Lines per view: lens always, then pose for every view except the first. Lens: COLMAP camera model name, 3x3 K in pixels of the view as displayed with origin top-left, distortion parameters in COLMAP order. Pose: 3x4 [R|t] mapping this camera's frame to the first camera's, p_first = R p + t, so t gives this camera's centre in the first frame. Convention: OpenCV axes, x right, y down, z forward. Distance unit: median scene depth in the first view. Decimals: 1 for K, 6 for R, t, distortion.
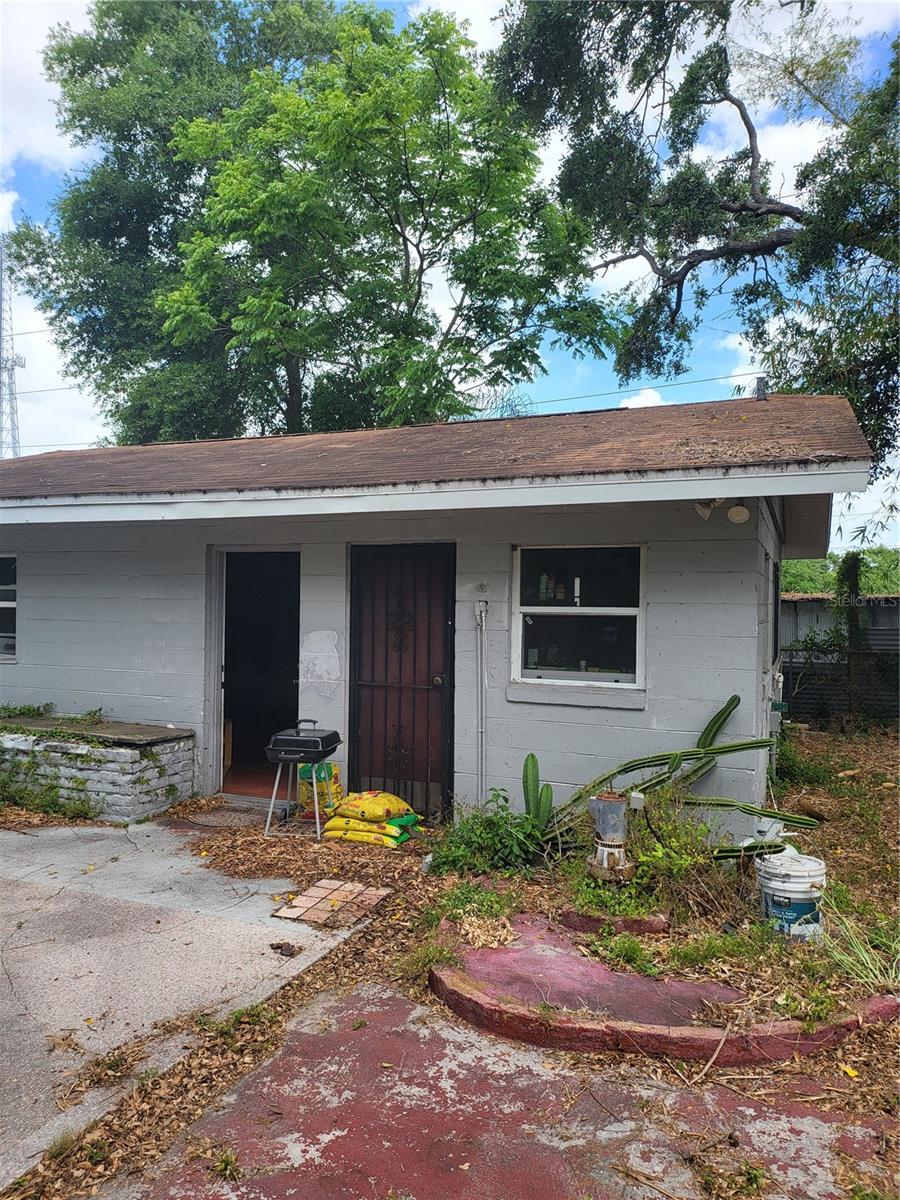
lens RADIAL K [[839.4, 0, 449.9], [0, 839.4, 601.8], [0, 0, 1]] dist [0.065369, -0.065275]
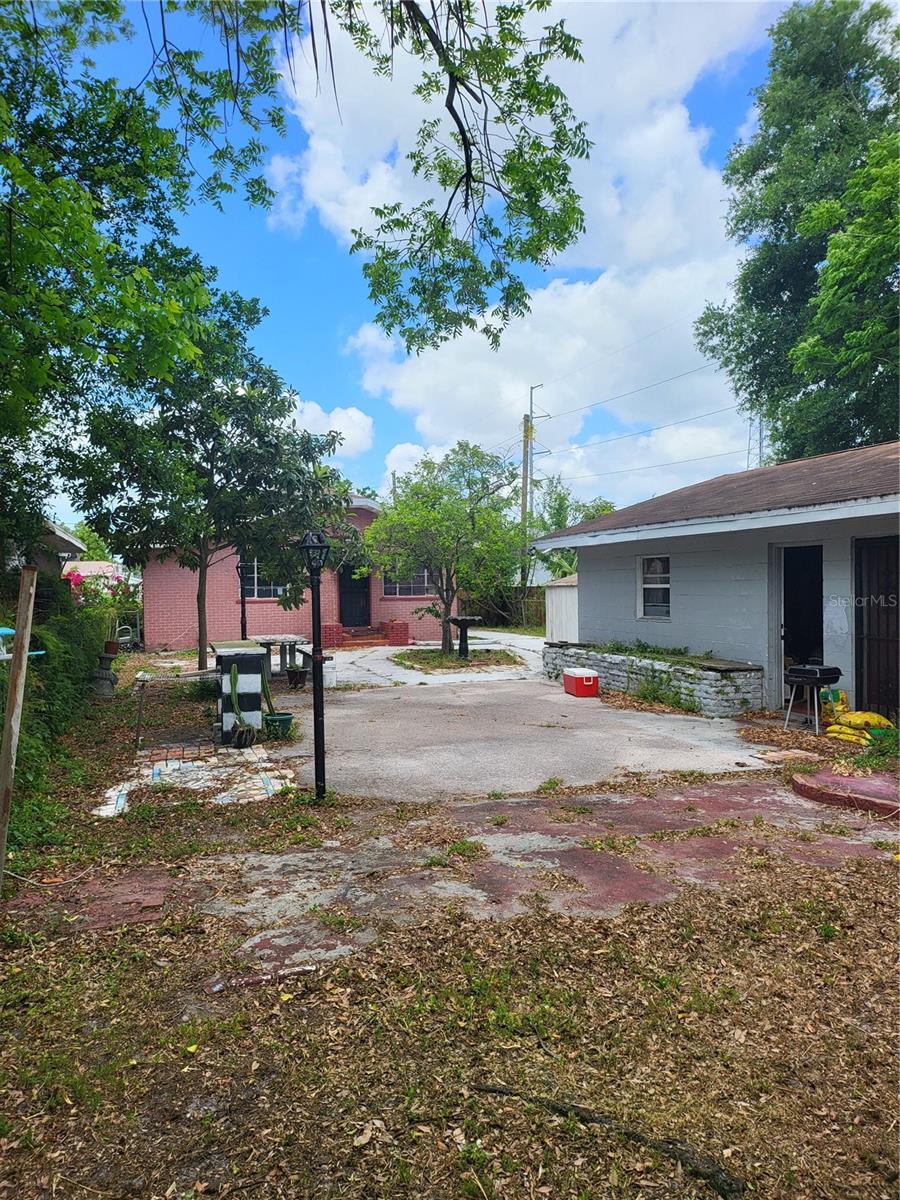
lens RADIAL K [[839.4, 0, 449.9], [0, 839.4, 601.8], [0, 0, 1]] dist [0.065369, -0.065275]
pose [[0.663461, -0.004211, -0.748199, 0.496859], [0.017738, 0.999792, 0.010102, 0.011507], [0.748001, -0.019974, 0.663397, -0.457788]]
